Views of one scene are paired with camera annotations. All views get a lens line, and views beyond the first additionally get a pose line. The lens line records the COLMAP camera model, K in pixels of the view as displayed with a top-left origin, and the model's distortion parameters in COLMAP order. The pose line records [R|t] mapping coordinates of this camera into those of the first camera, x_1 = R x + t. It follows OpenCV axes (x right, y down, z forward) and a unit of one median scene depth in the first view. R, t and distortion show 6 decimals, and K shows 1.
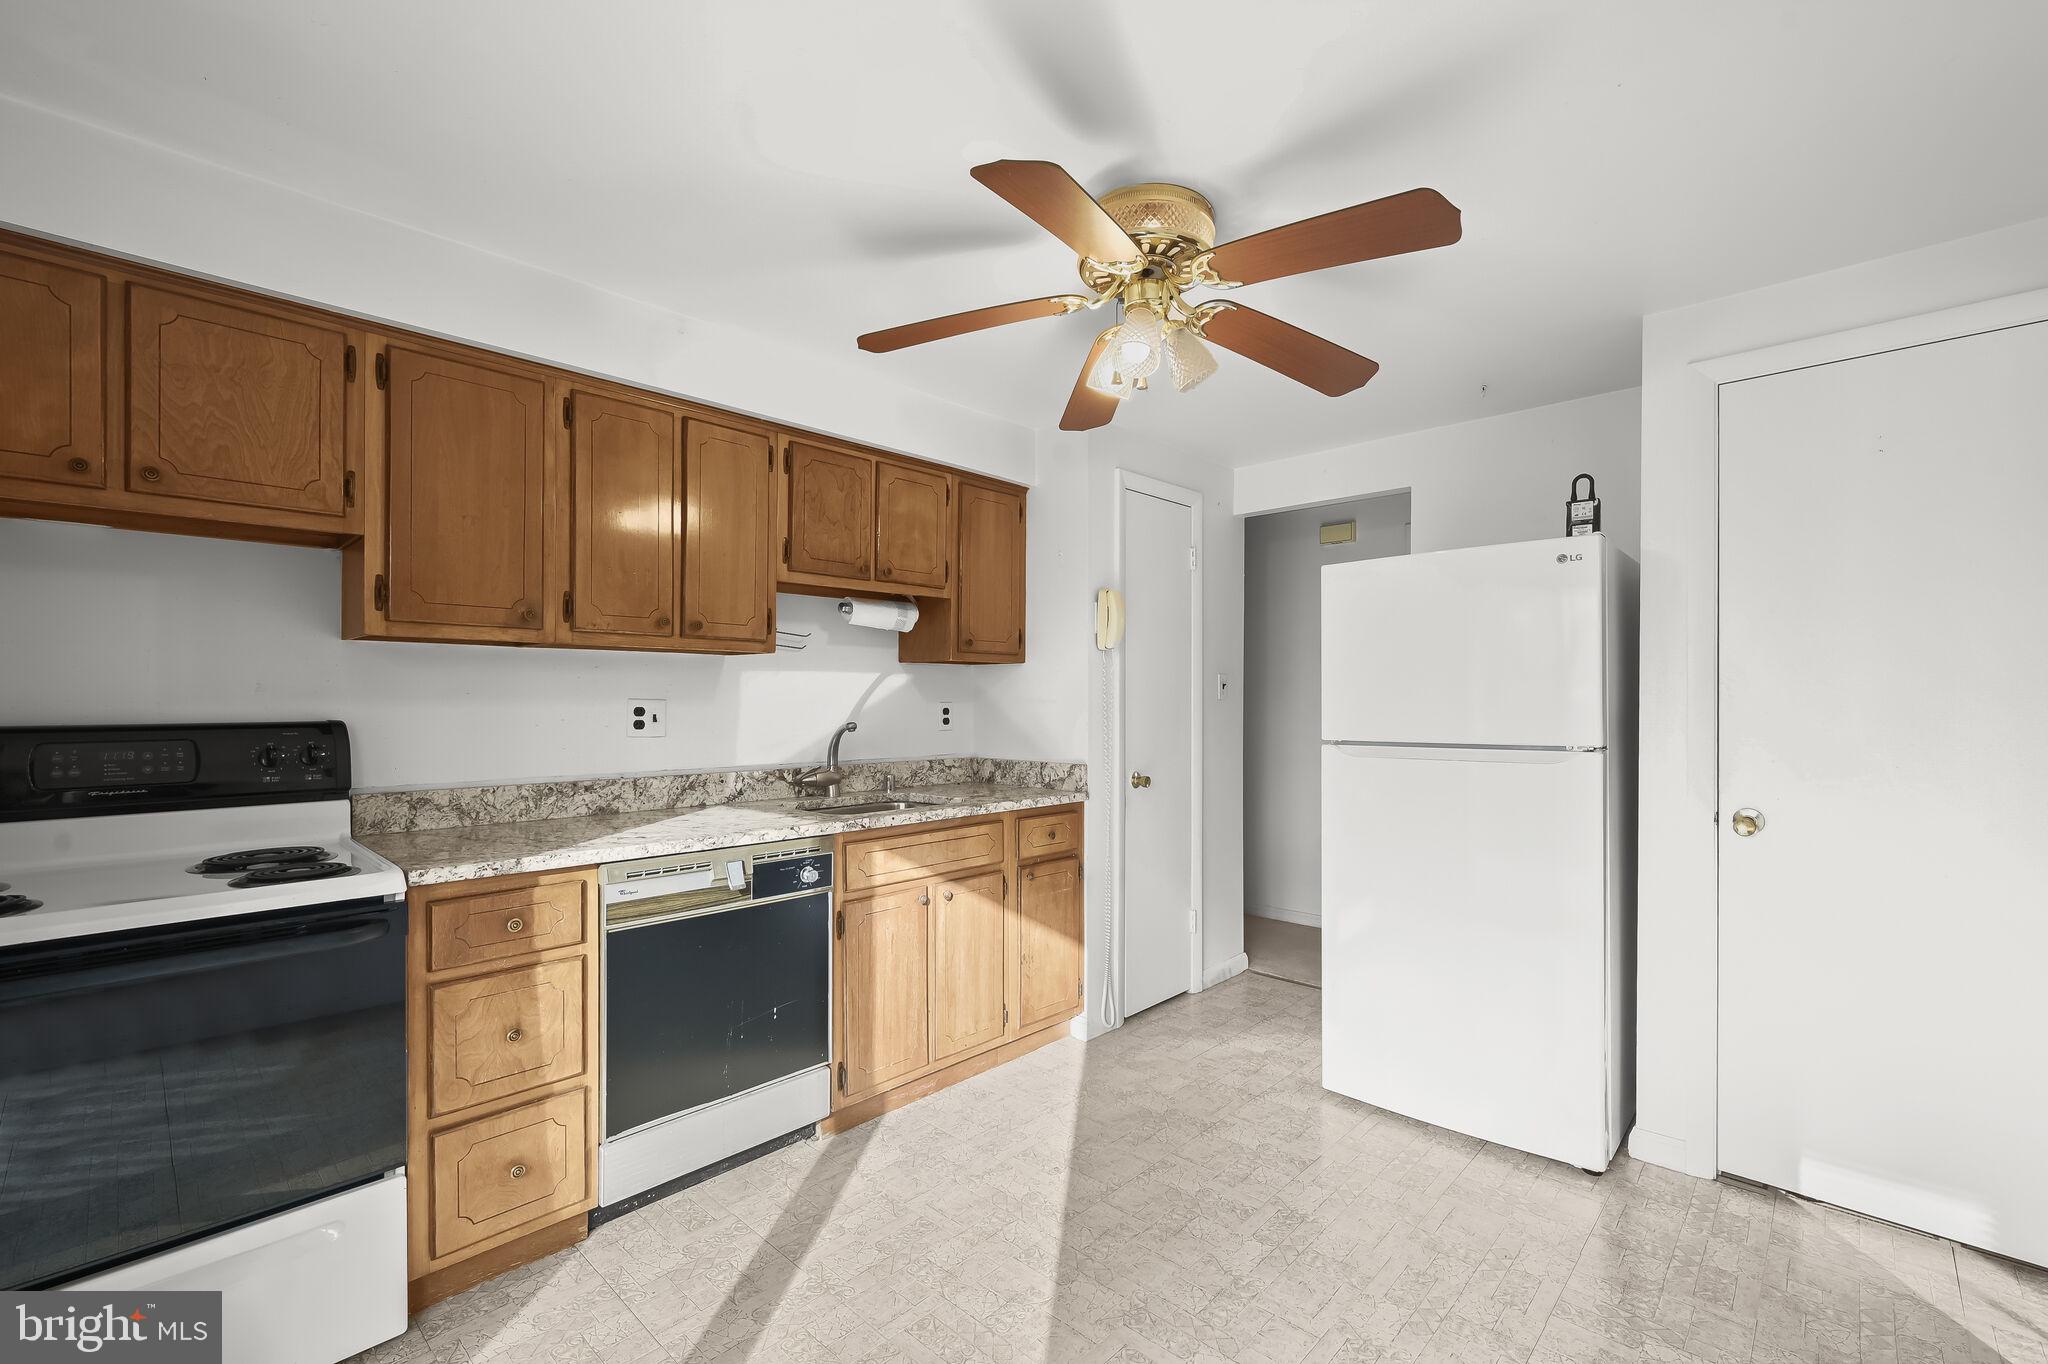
lens RADIAL K [[870.2, 0, 1052.9], [0, 870.2, 702.9], [0, 0, 1]] dist [-0.000287, -0.000078]
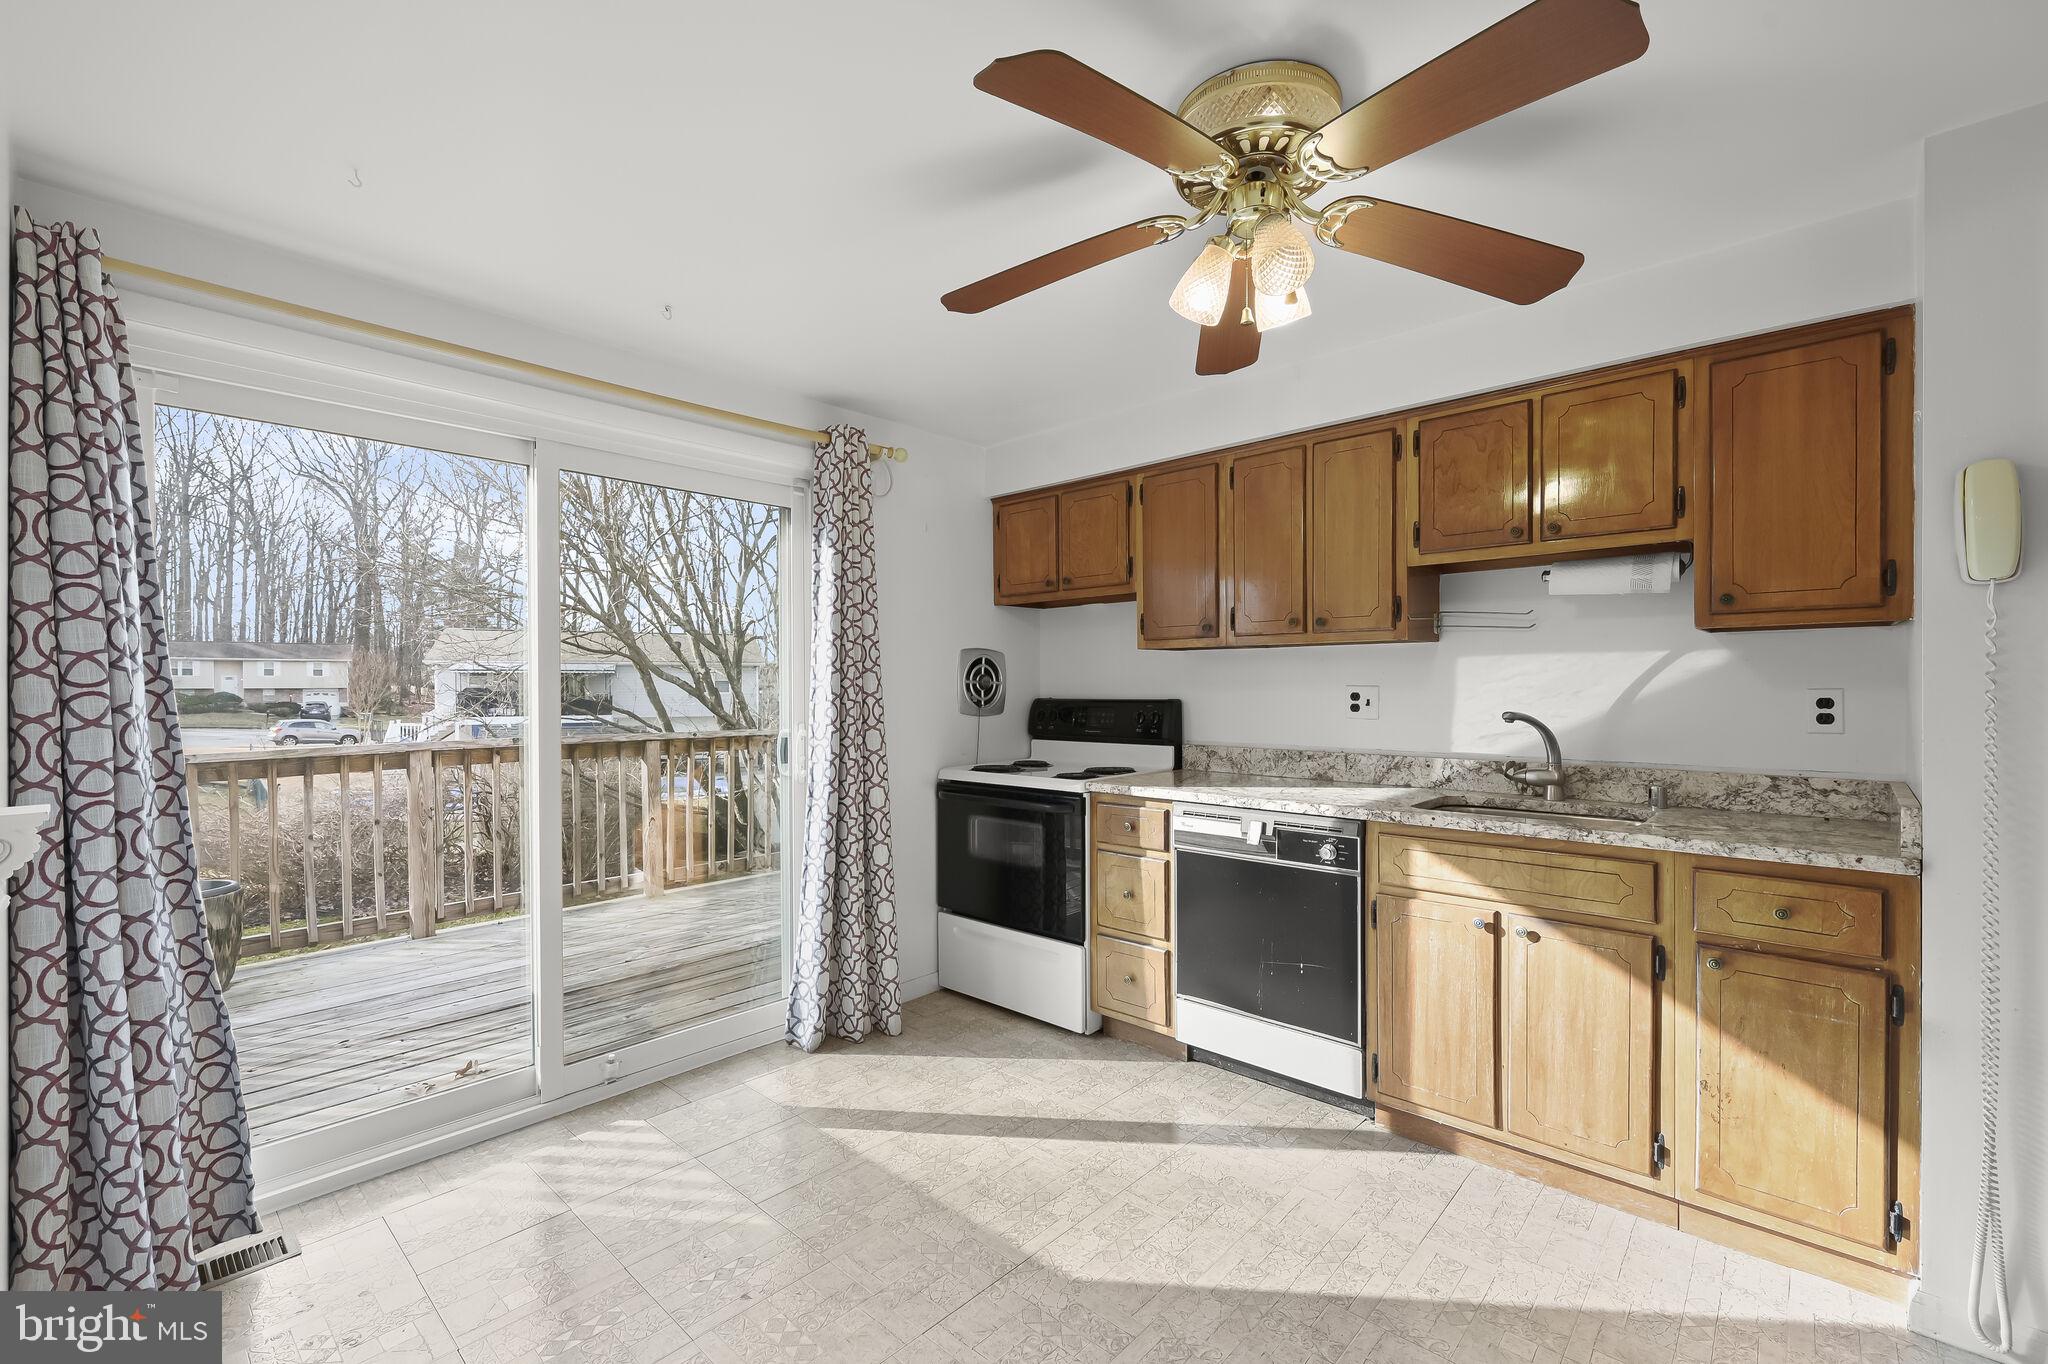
lens RADIAL K [[866.8, 0, 1019.5], [0, 866.8, 692.4], [0, 0, 1]] dist [-0.000647, -0.000074]
pose [[0.002423, 0.005911, -0.999980, 0.676313], [-0.001135, 0.999982, 0.005908, -0.001689], [0.999996, 0.001121, 0.002430, 0.548049]]
